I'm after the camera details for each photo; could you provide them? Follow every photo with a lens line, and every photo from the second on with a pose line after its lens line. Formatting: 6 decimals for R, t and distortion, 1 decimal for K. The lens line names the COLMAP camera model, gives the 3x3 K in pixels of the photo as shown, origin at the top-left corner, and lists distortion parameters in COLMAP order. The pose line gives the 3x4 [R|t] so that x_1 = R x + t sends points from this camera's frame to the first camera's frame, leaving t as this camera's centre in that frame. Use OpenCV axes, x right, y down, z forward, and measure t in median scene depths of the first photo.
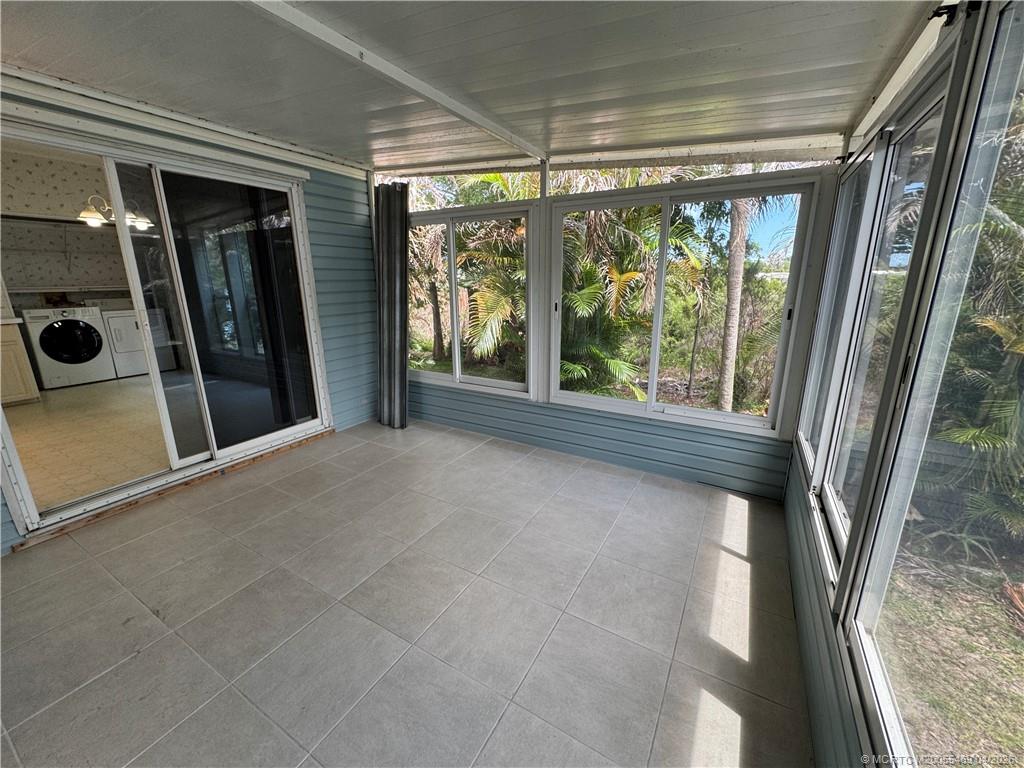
lens RADIAL K [[411.0, 0, 512.6], [0, 411.0, 385.9], [0, 0, 1]] dist [-0.003732, 0.000604]
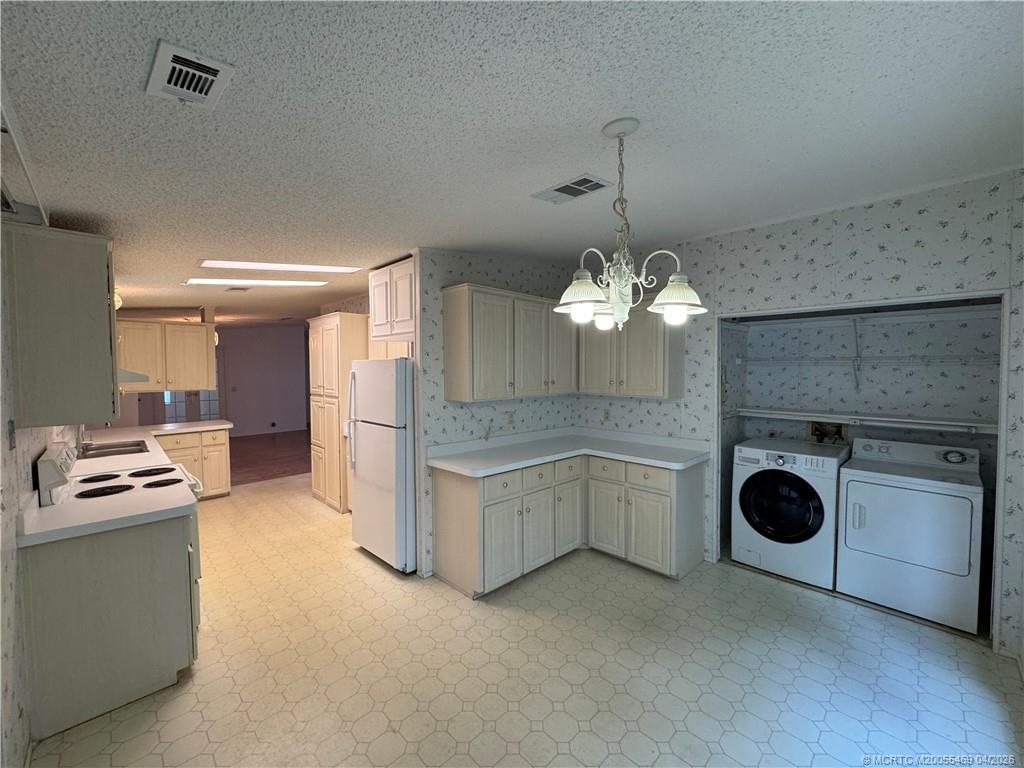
lens RADIAL K [[411.0, 0, 510.9], [0, 411.0, 387.3], [0, 0, 1]] dist [-0.003732, 0.000604]
pose [[-0.264061, 0.050870, -0.963164, -0.771618], [-0.239843, 0.963777, 0.116657, -0.499884], [0.934209, 0.261813, -0.242295, 1.440948]]
